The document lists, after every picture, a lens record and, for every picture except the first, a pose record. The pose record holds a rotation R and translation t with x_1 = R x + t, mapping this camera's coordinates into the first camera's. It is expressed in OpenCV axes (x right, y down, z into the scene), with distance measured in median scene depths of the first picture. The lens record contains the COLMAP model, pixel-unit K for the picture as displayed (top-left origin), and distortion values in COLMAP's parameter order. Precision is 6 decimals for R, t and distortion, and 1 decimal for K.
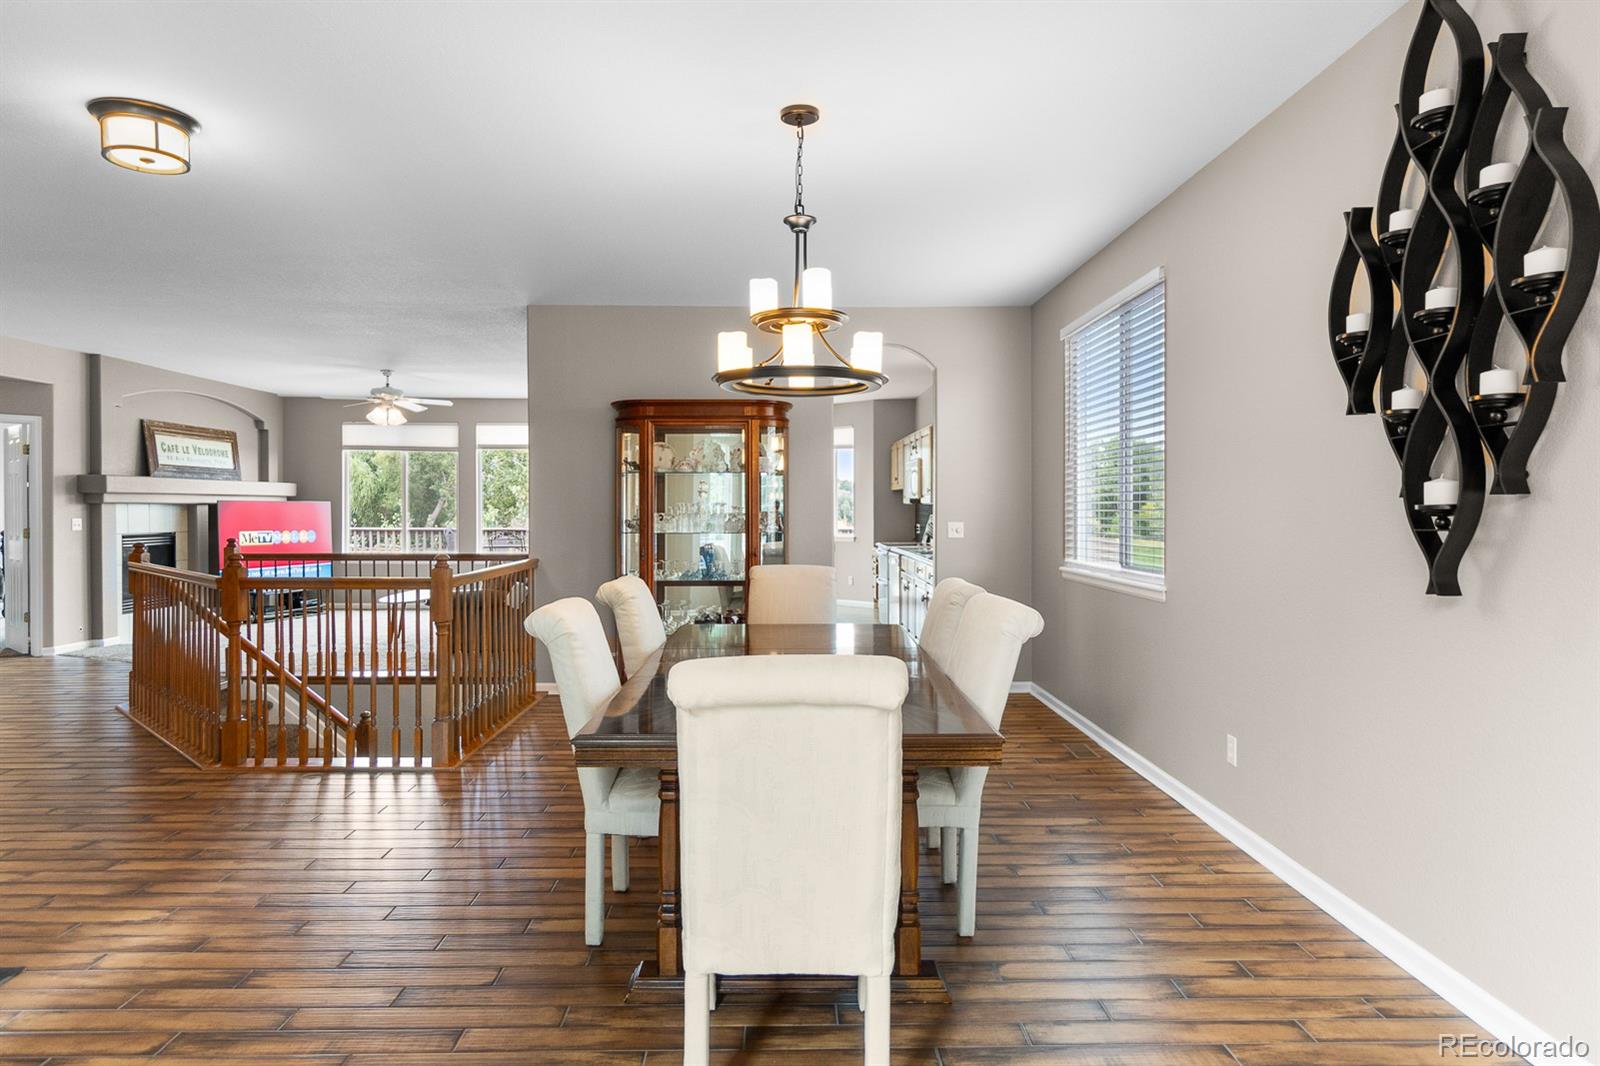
lens RADIAL K [[902.6, 0, 796.8], [0, 902.6, 522.2], [0, 0, 1]] dist [-0.003876, -0.000353]
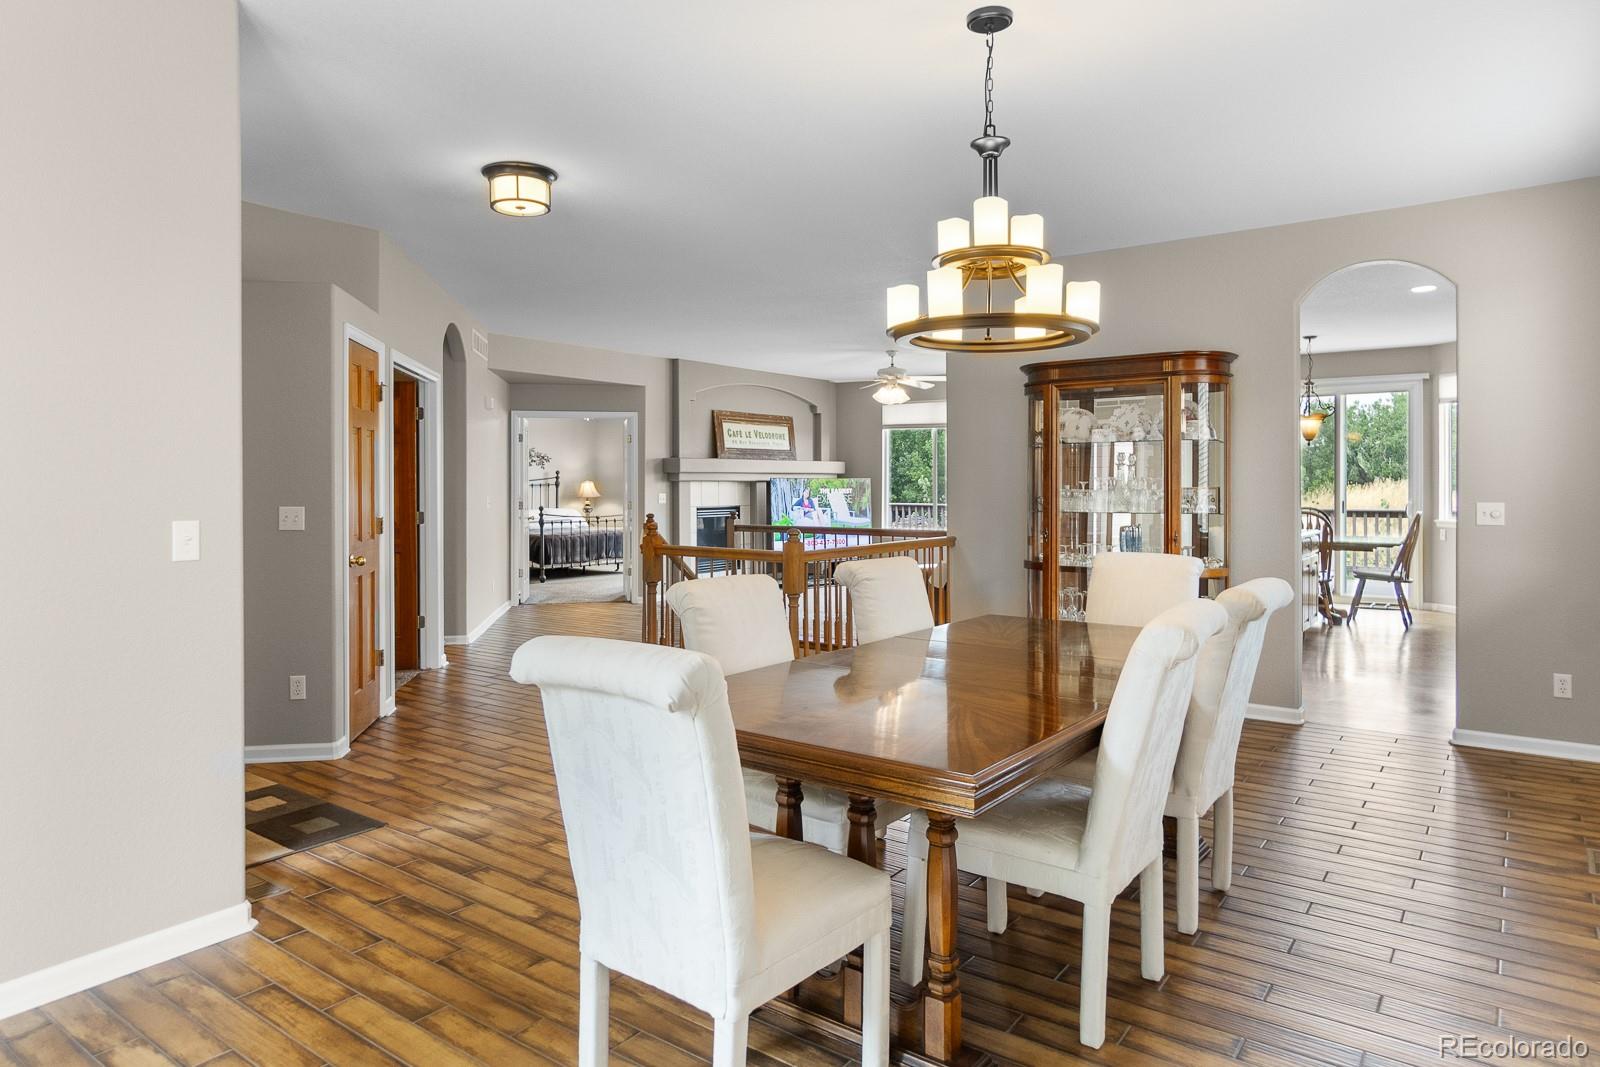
lens RADIAL K [[968.4, 0, 802.3], [0, 968.4, 493.0], [0, 0, 1]] dist [-0.014104, 0.003397]
pose [[0.794355, 0.001841, -0.607451, 0.152426], [-0.005485, 0.999976, -0.004143, -0.000580], [0.607429, 0.006623, 0.794346, 0.064324]]
